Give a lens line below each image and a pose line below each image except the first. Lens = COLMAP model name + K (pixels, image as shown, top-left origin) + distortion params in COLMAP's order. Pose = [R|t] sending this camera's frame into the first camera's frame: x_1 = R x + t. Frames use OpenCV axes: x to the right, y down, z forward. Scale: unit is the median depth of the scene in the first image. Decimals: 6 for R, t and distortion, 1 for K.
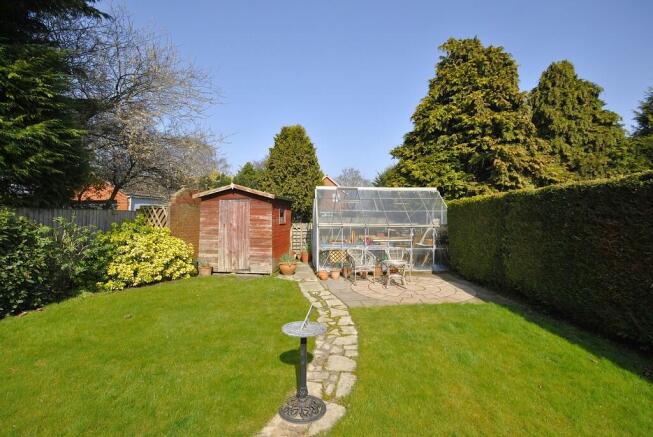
lens RADIAL K [[315.3, 0, 328.6], [0, 315.3, 222.2], [0, 0, 1]] dist [0.001255, -0.000367]
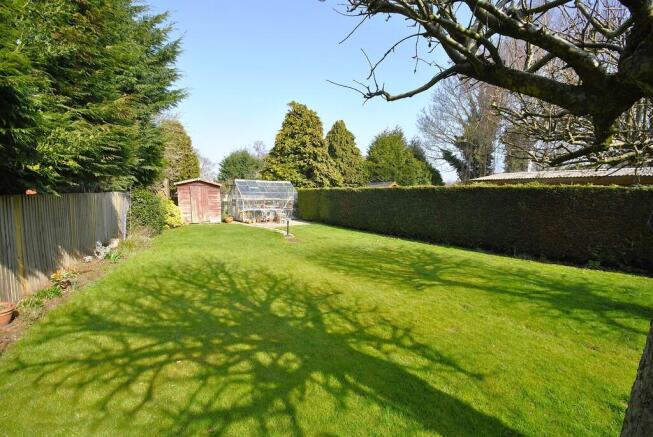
lens RADIAL K [[286.1, 0, 328.3], [0, 286.1, 220.3], [0, 0, 1]] dist [-0.014112, -0.005915]
pose [[0.841322, -0.039306, 0.539103, -0.452334], [-0.007961, 0.996343, 0.085068, -0.012823], [-0.540476, -0.075862, 0.837933, -0.710865]]
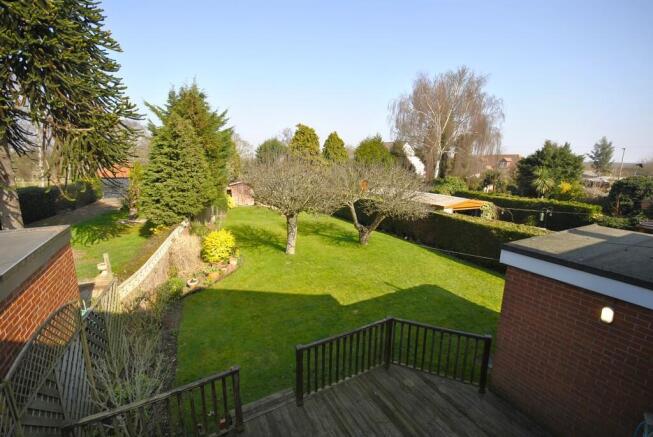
lens RADIAL K [[286.1, 0, 329.1], [0, 286.1, 222.8], [0, 0, 1]] dist [-0.014112, -0.005915]
pose [[0.901974, -0.074649, 0.425289, -0.639749], [-0.014816, 0.979012, 0.203264, -0.256505], [-0.431537, -0.189640, 0.881937, -1.861721]]
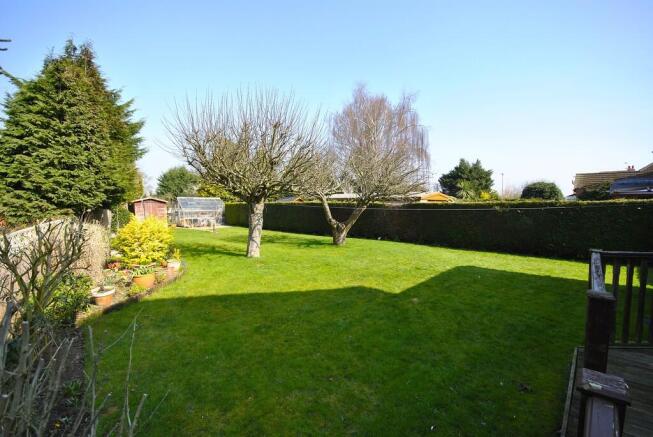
lens RADIAL K [[286.1, 0, 332.4], [0, 286.1, 223.1], [0, 0, 1]] dist [-0.014112, -0.005915]
pose [[0.716237, -0.047183, 0.696261, -0.703647], [0.007479, 0.998173, 0.059950, -0.022855], [-0.697817, -0.037731, 0.715281, -1.497563]]
